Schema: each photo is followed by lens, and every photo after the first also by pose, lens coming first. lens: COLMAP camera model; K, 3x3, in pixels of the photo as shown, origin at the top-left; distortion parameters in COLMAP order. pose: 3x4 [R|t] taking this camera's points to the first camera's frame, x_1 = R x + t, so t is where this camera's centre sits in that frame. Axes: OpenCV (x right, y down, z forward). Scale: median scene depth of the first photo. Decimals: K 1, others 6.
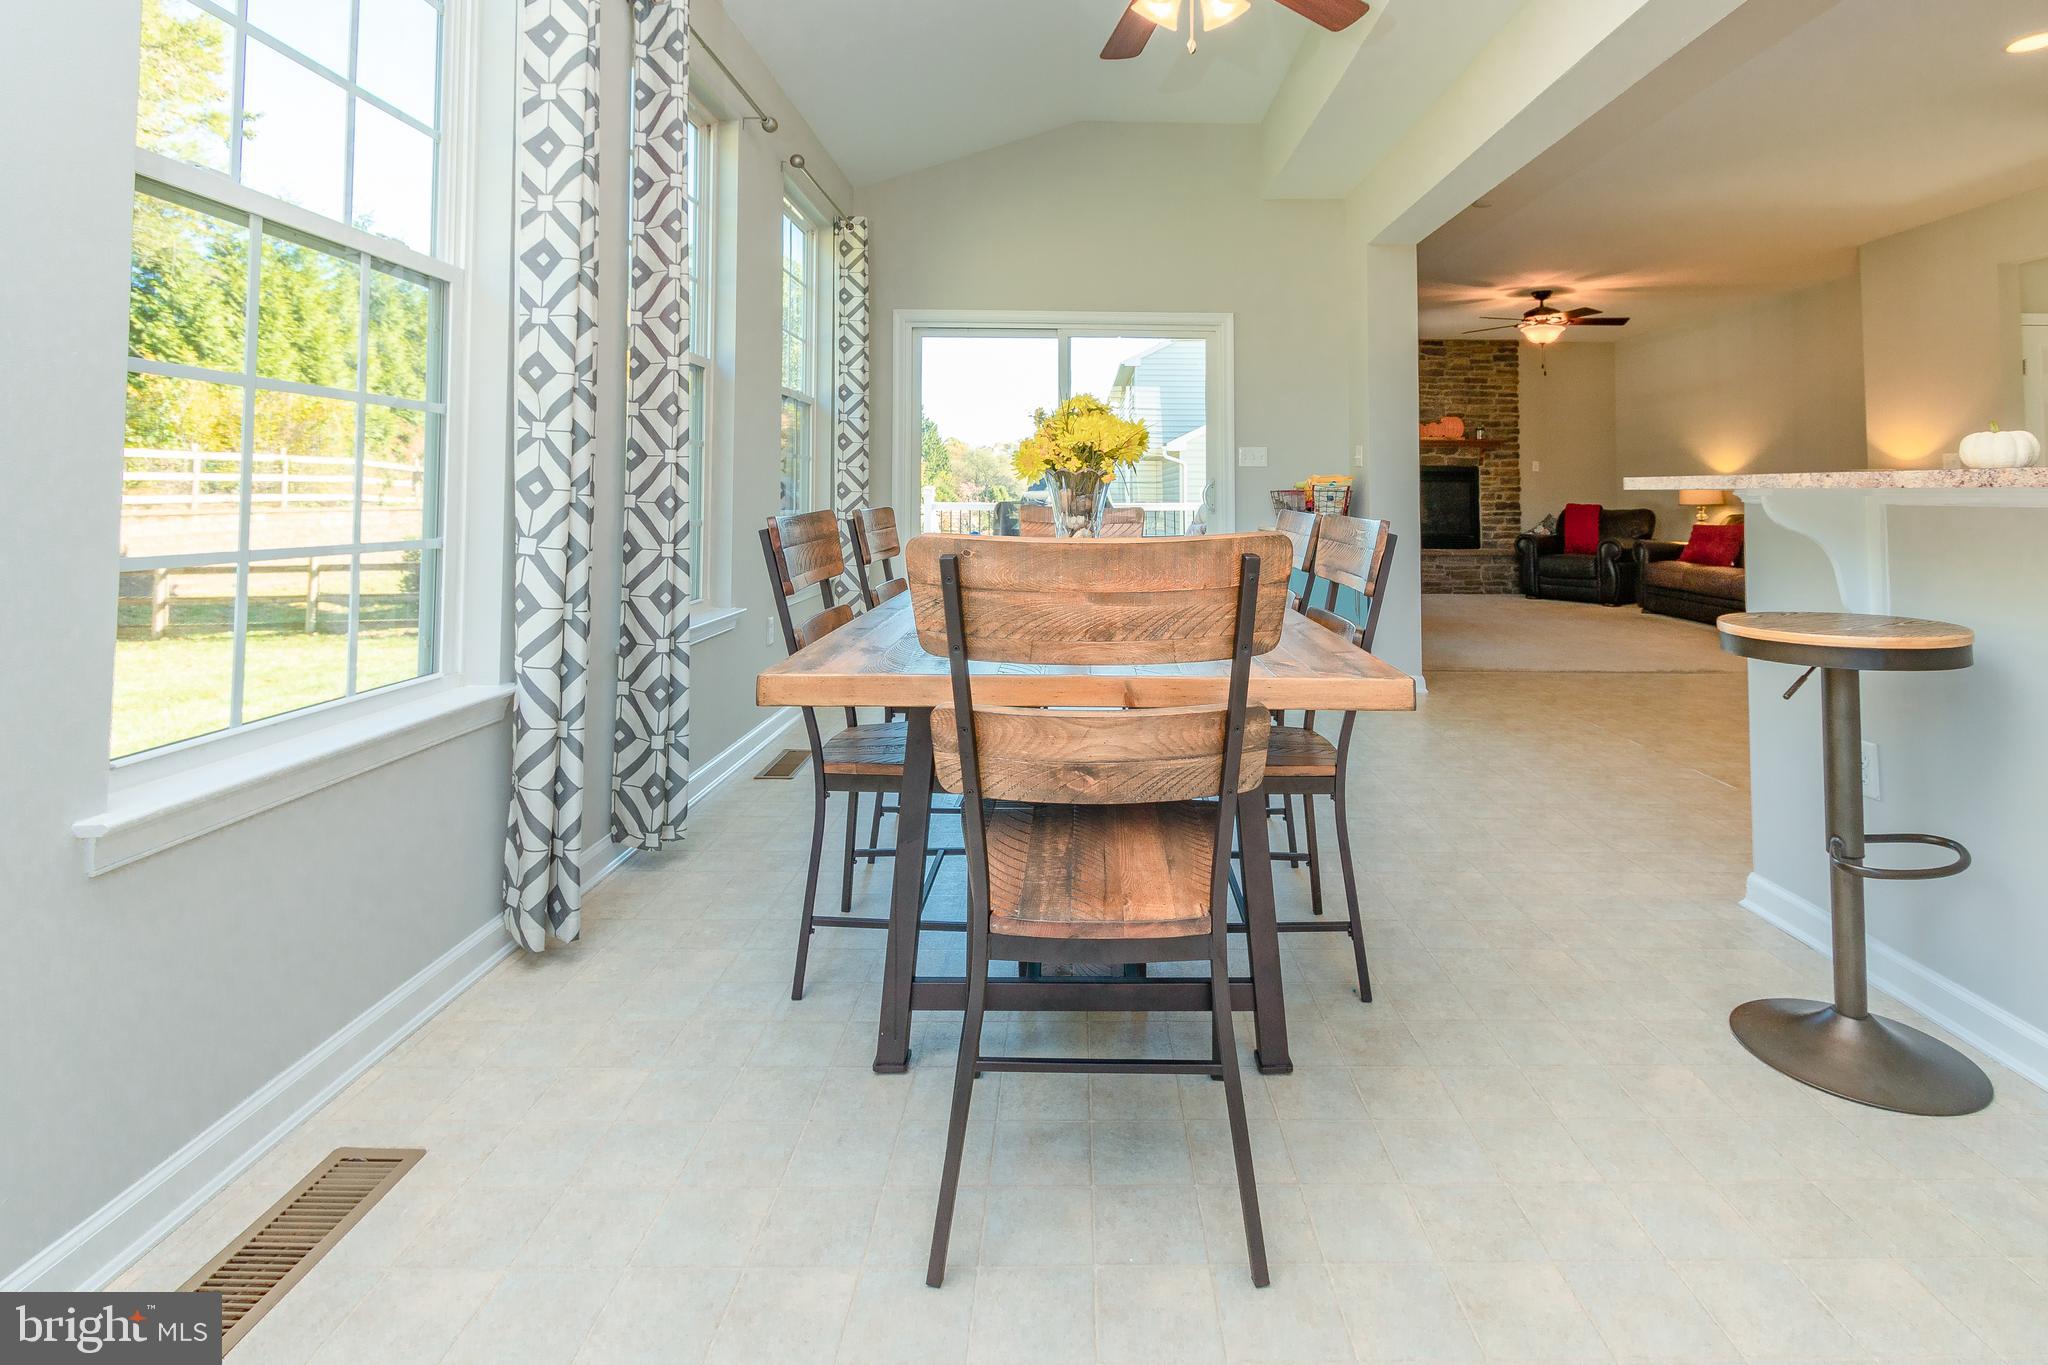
lens RADIAL K [[966.5, 0, 1053.2], [0, 966.5, 455.9], [0, 0, 1]] dist [0.000985, -0.000335]
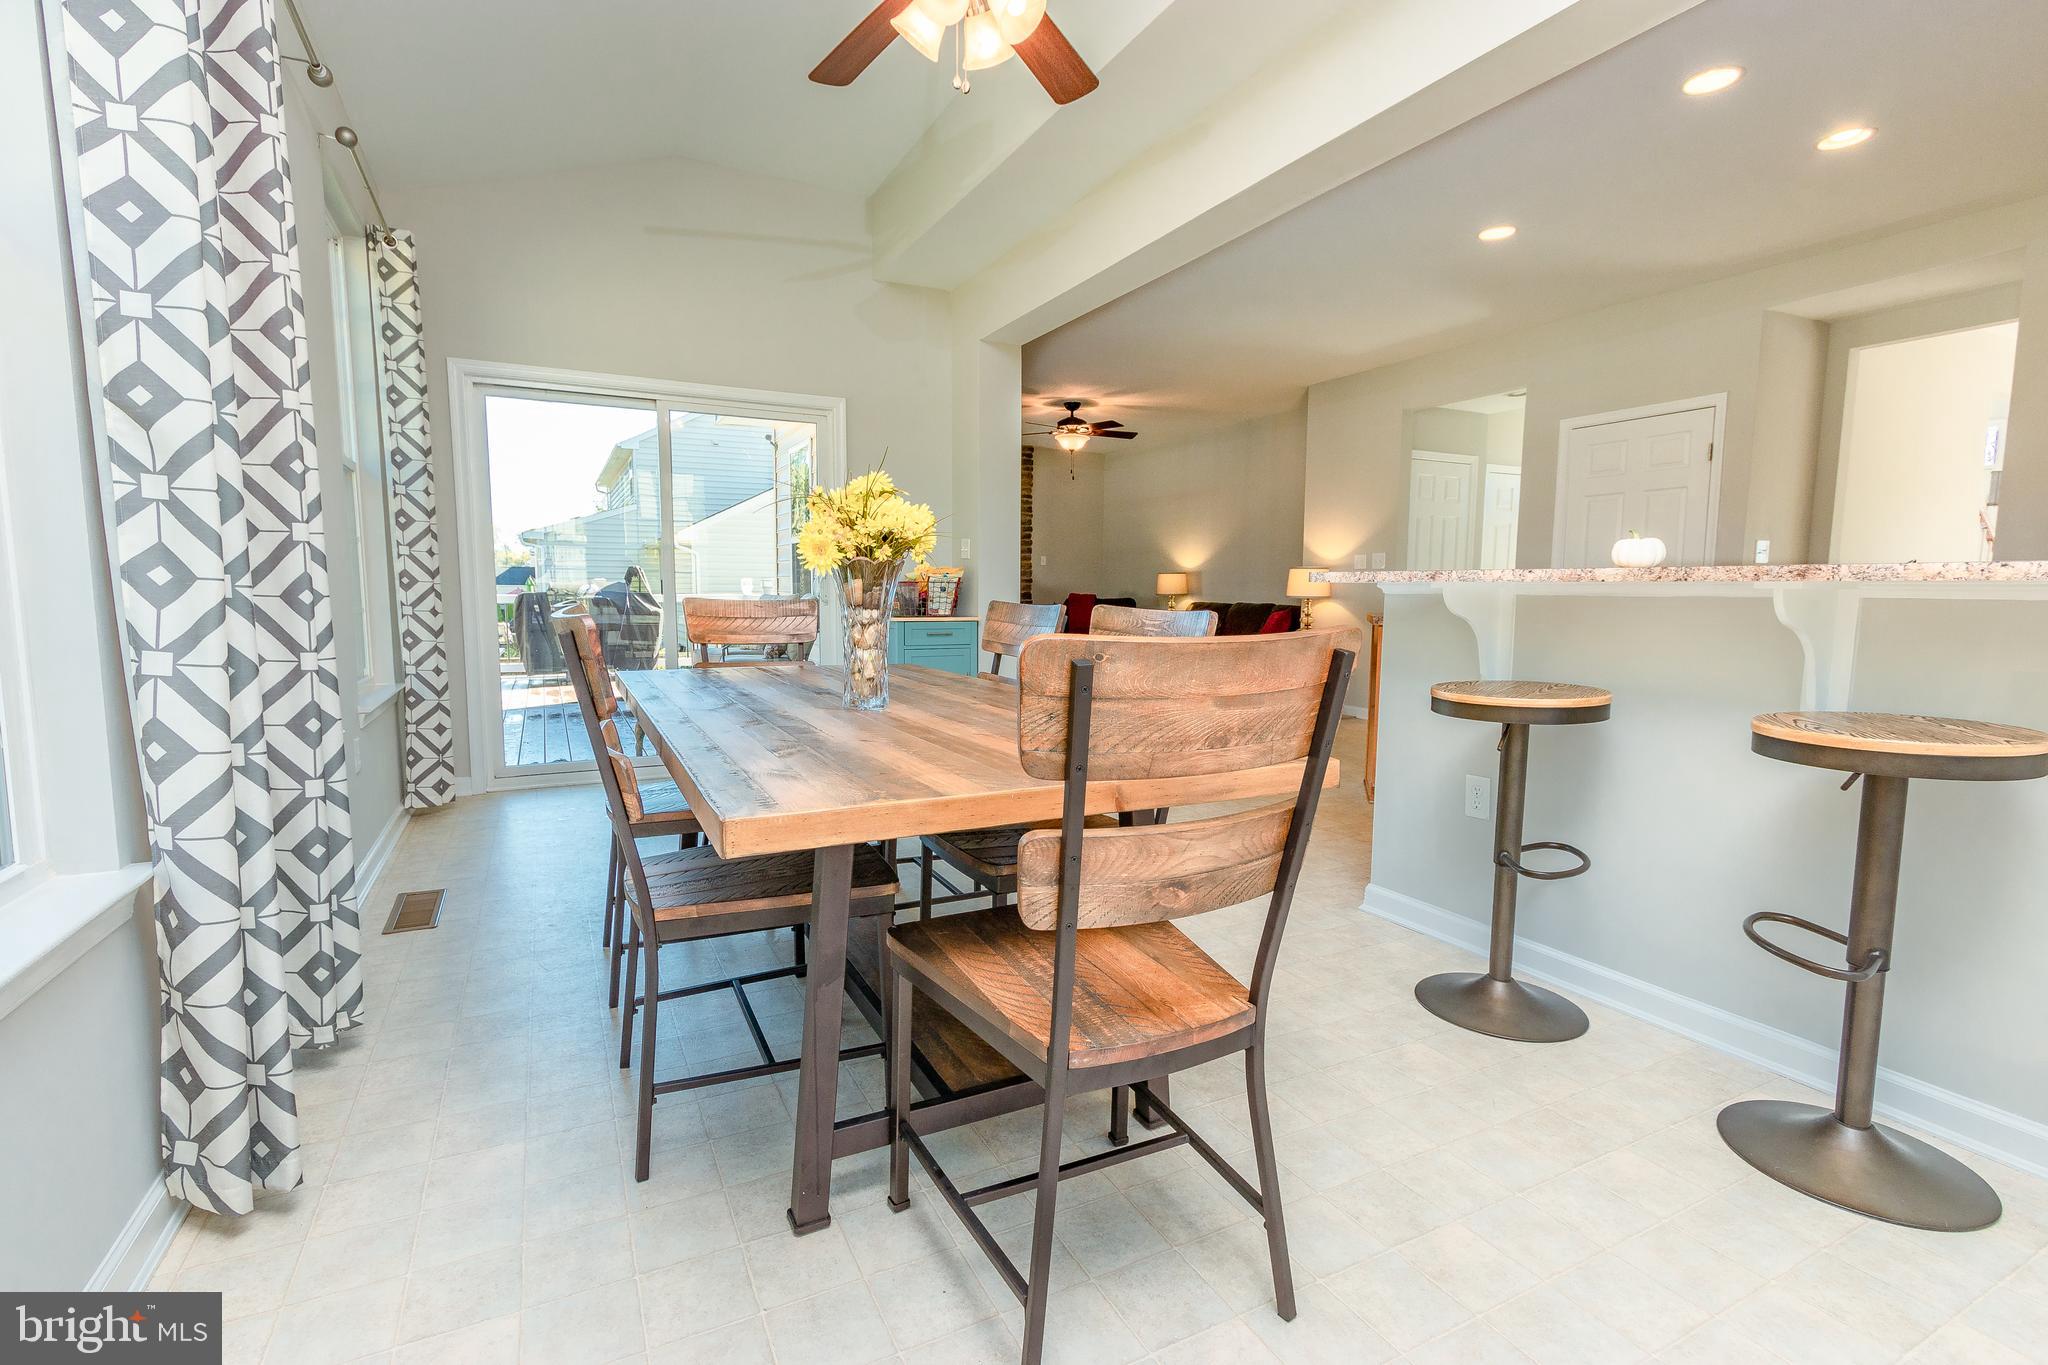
lens RADIAL K [[934.6, 0, 957.5], [0, 934.6, 684.0], [0, 0, 1]] dist [-0.000728, -0.000883]
pose [[0.903664, -0.043409, 0.426037, -0.318289], [-0.018751, 0.989884, 0.140631, 0.006486], [-0.427832, -0.135072, 0.893709, 0.185865]]
